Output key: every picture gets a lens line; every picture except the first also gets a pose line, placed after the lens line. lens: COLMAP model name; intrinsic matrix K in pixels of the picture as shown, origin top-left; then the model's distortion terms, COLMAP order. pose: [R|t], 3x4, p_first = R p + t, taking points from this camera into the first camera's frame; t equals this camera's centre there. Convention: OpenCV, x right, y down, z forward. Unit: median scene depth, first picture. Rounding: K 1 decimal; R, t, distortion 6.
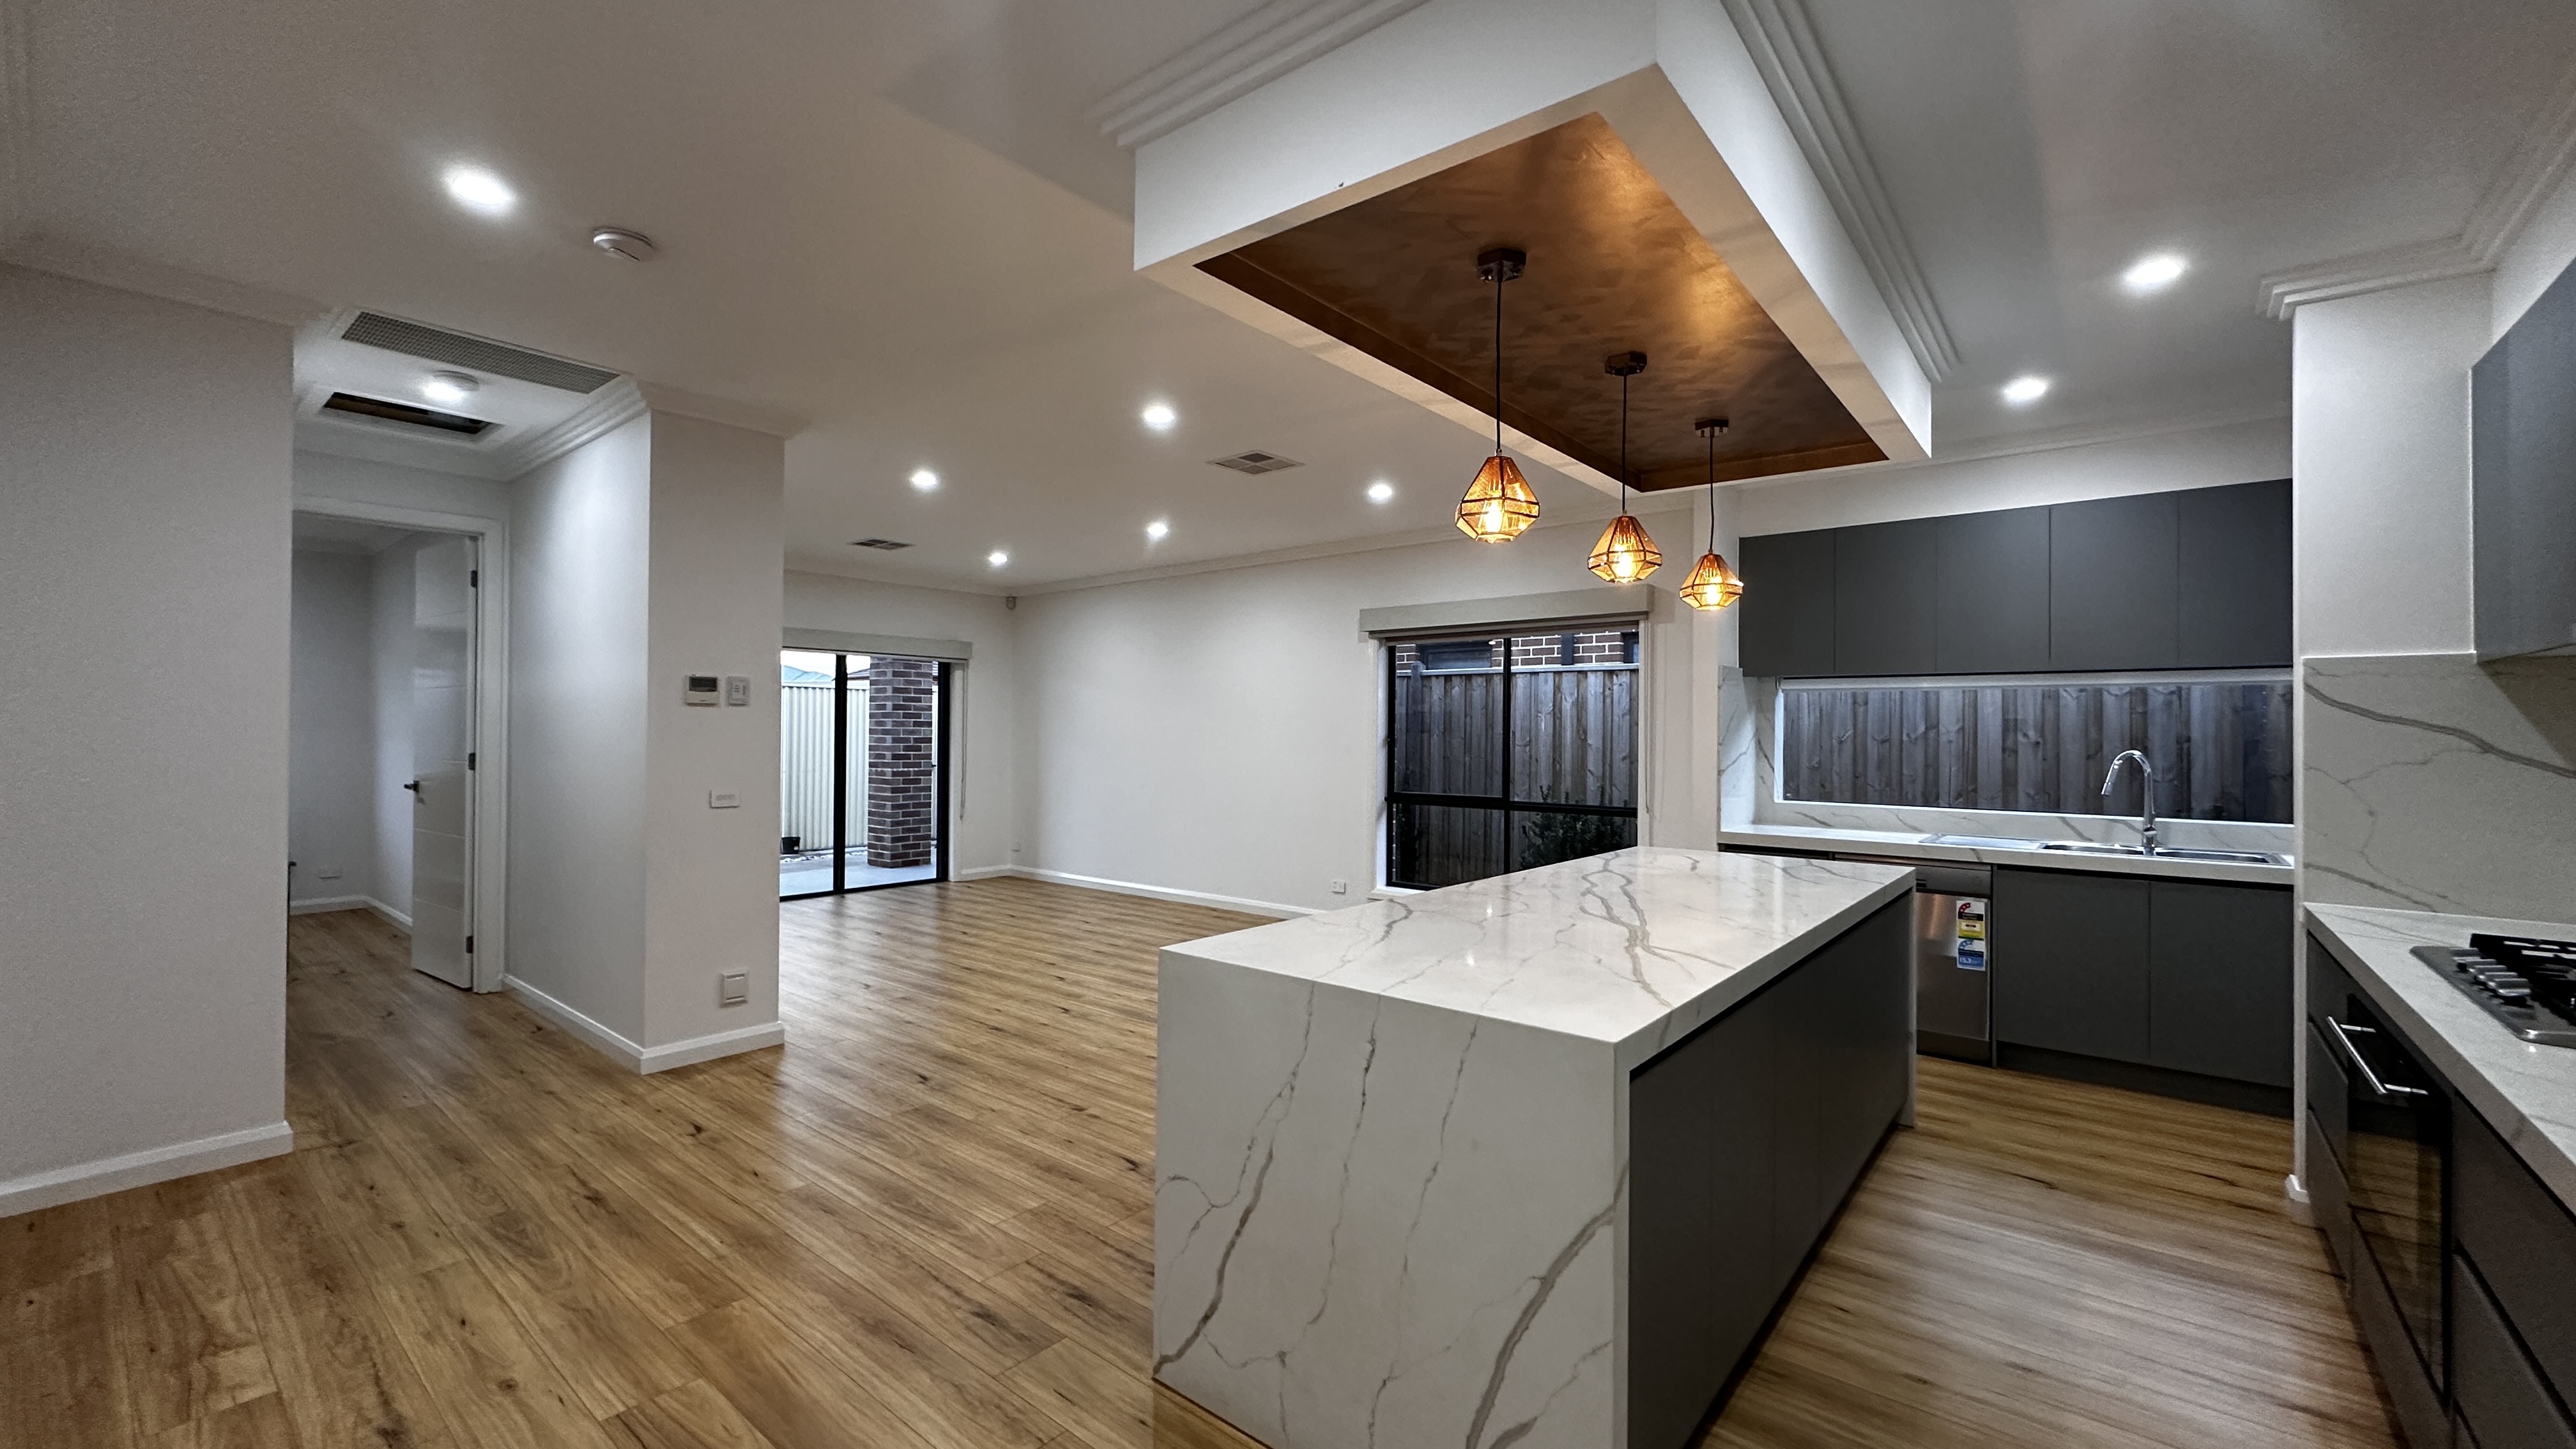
lens RADIAL K [[1025.3, 0, 1284.3], [0, 1025.3, 727.8], [0, 0, 1]] dist [-0.001876, 0.000590]
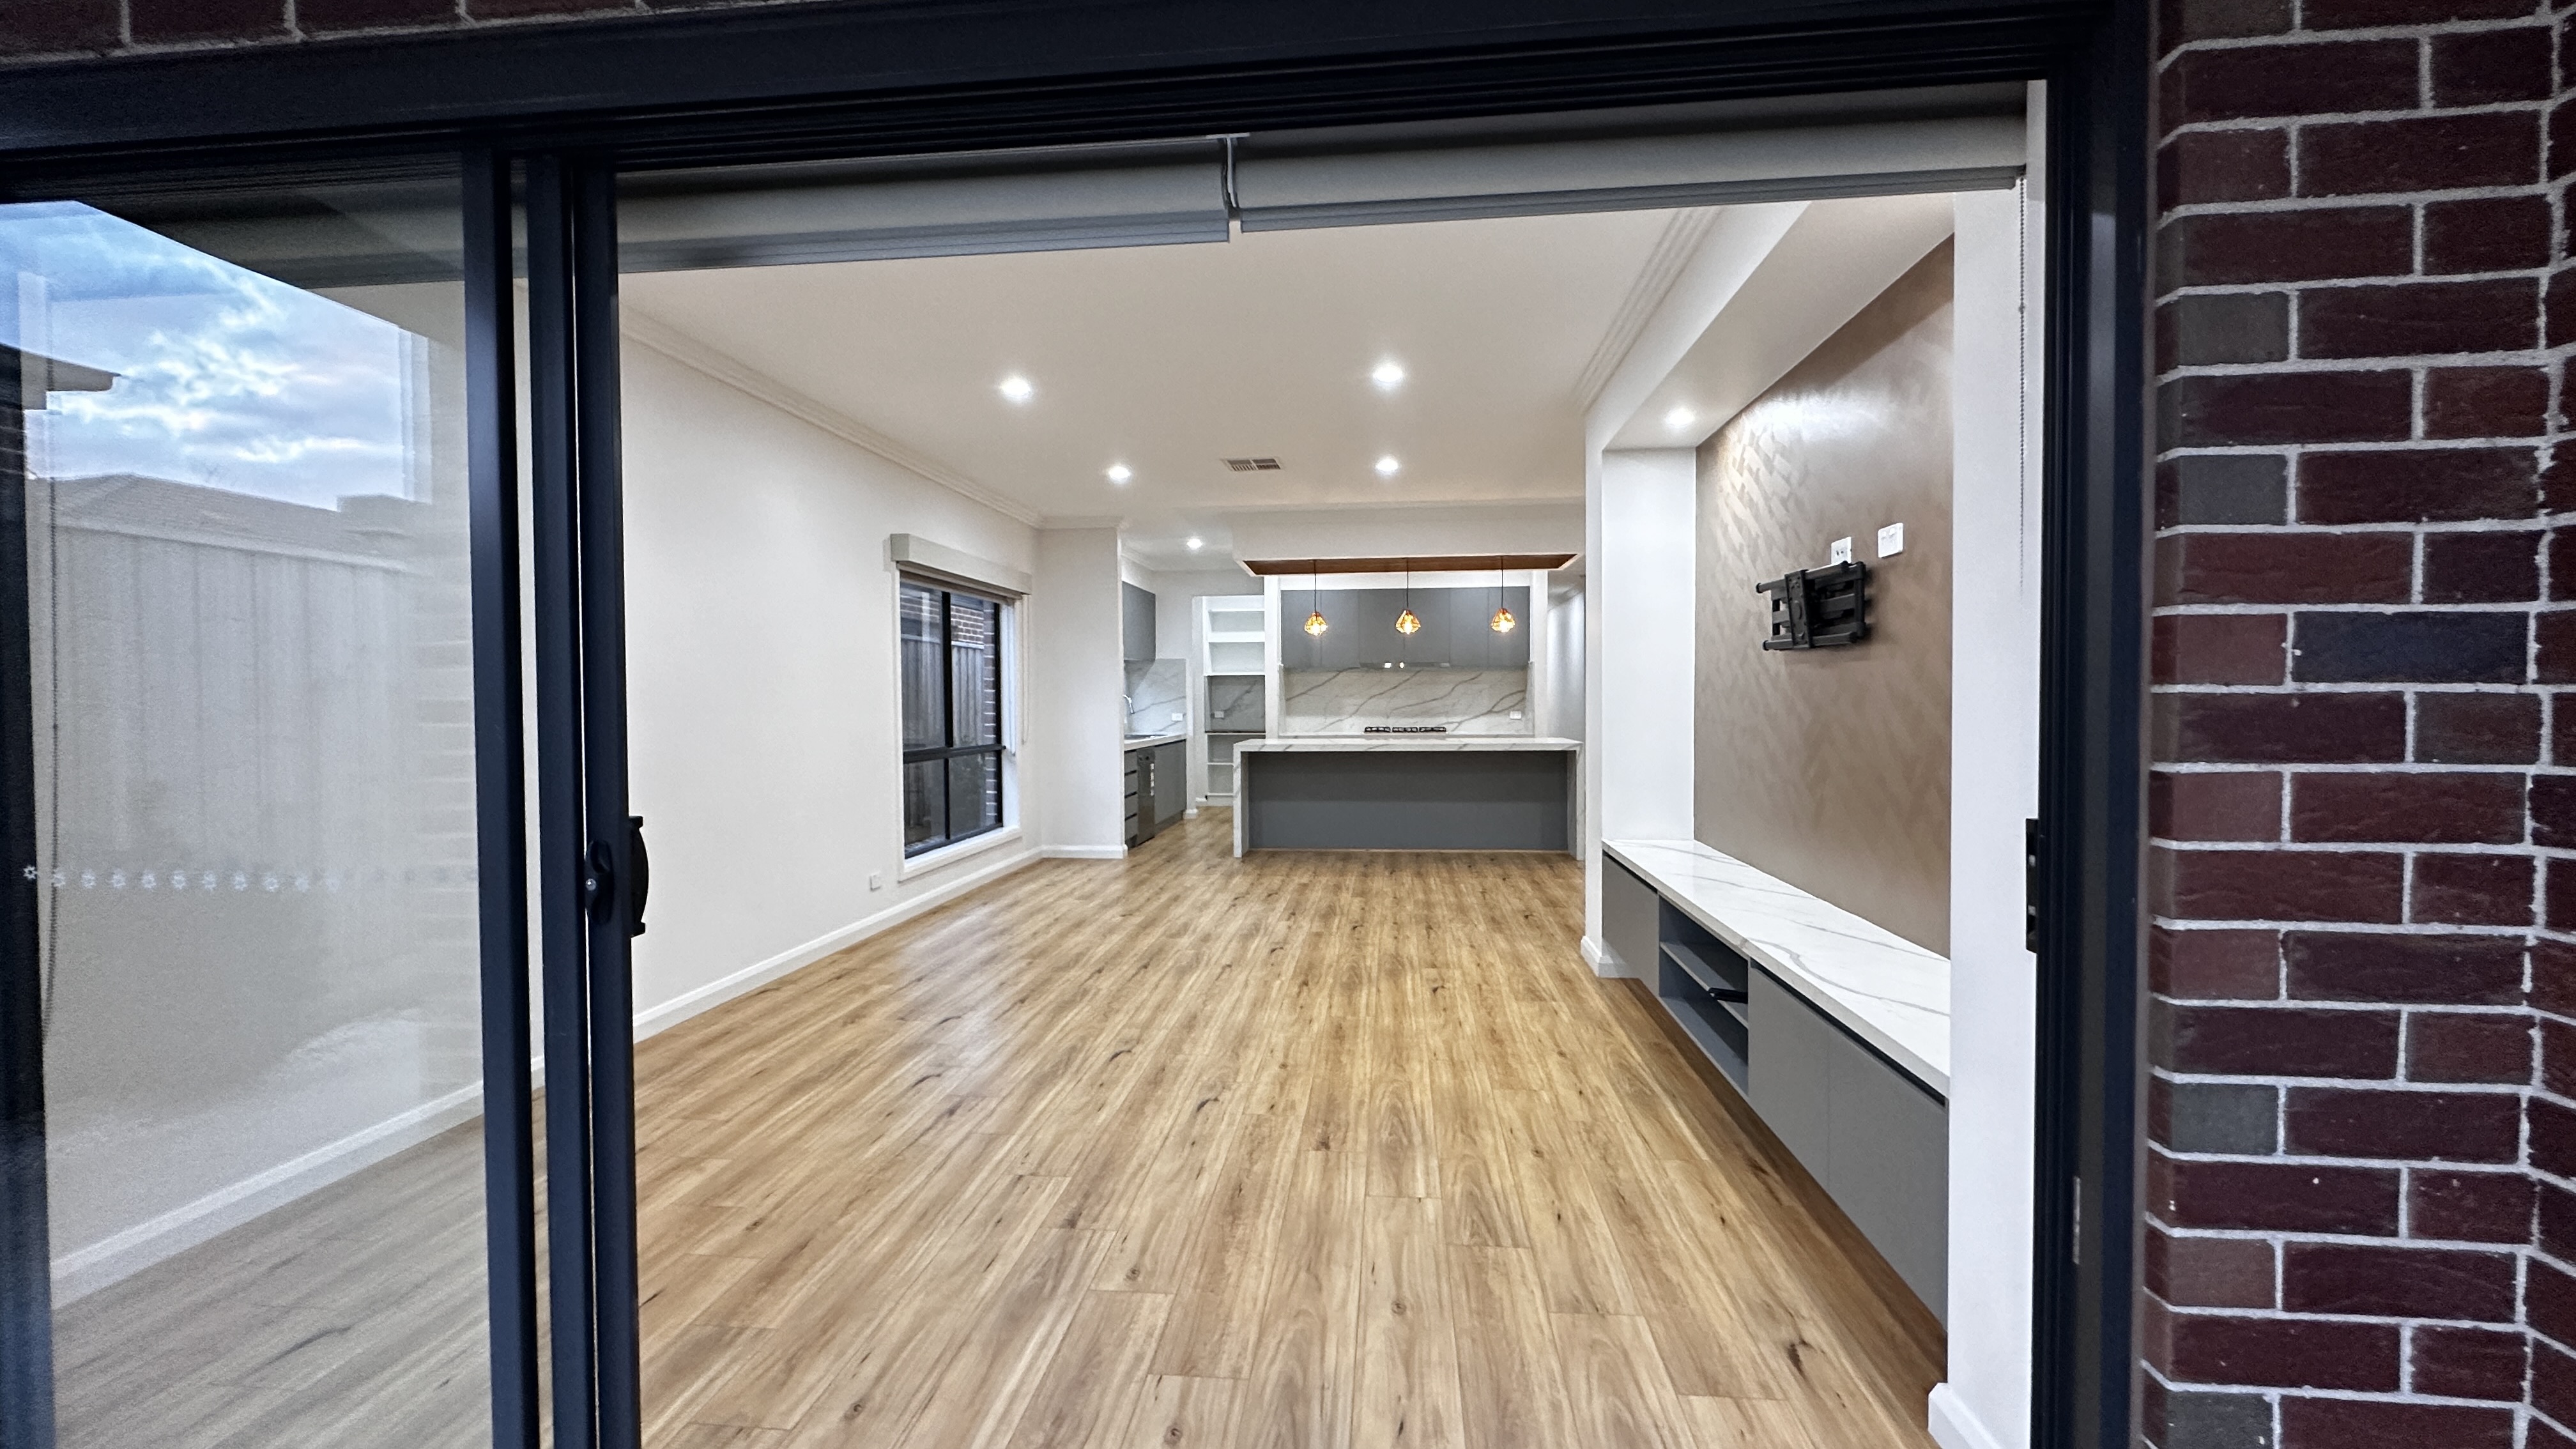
lens RADIAL K [[1025.3, 0, 1288.9], [0, 1025.3, 718.0], [0, 0, 1]] dist [-0.001876, 0.000590]
pose [[-0.559586, -0.020924, 0.828508, -1.080574], [-0.001922, 0.999711, 0.023950, 0.018022], [-0.828770, 0.011810, -0.559465, 1.655417]]
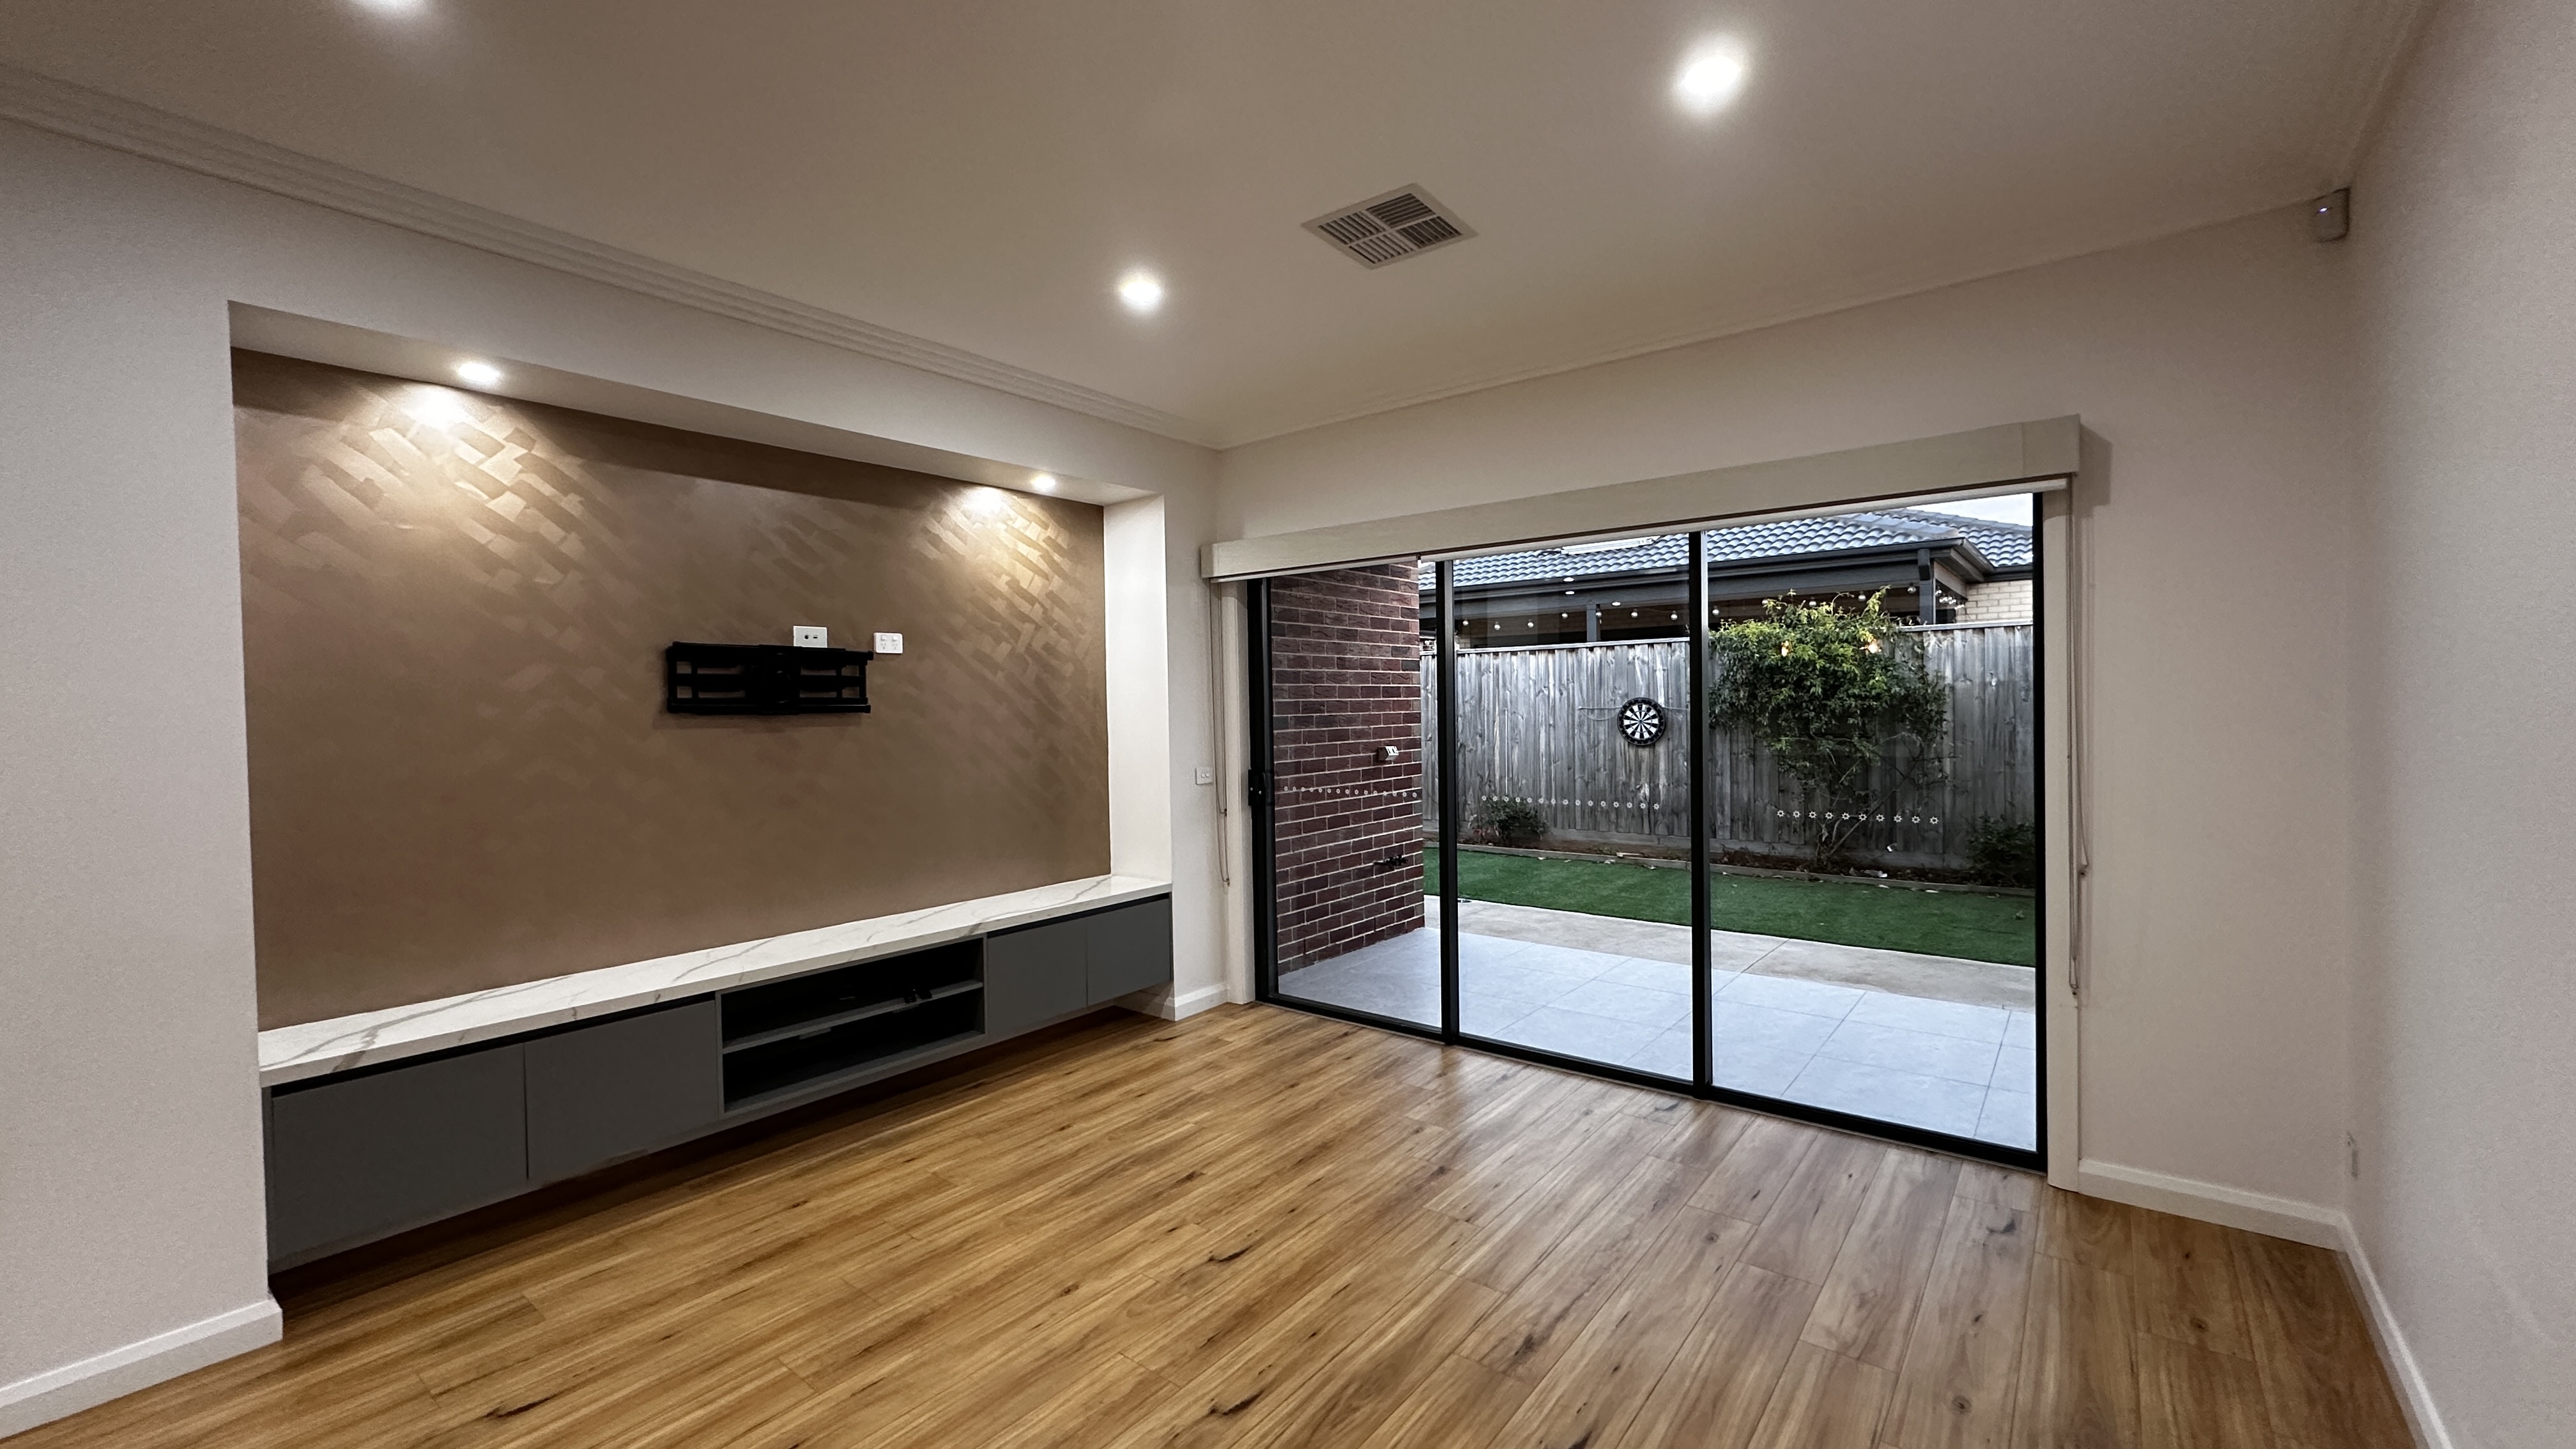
lens RADIAL K [[1025.3, 0, 1291.4], [0, 1025.3, 727.3], [0, 0, 1]] dist [-0.001876, 0.000590]
pose [[0.025192, 0.012591, -0.999603, -0.020659], [0.022500, 0.999660, 0.013159, -0.002697], [0.999429, -0.022823, 0.024900, 1.372849]]
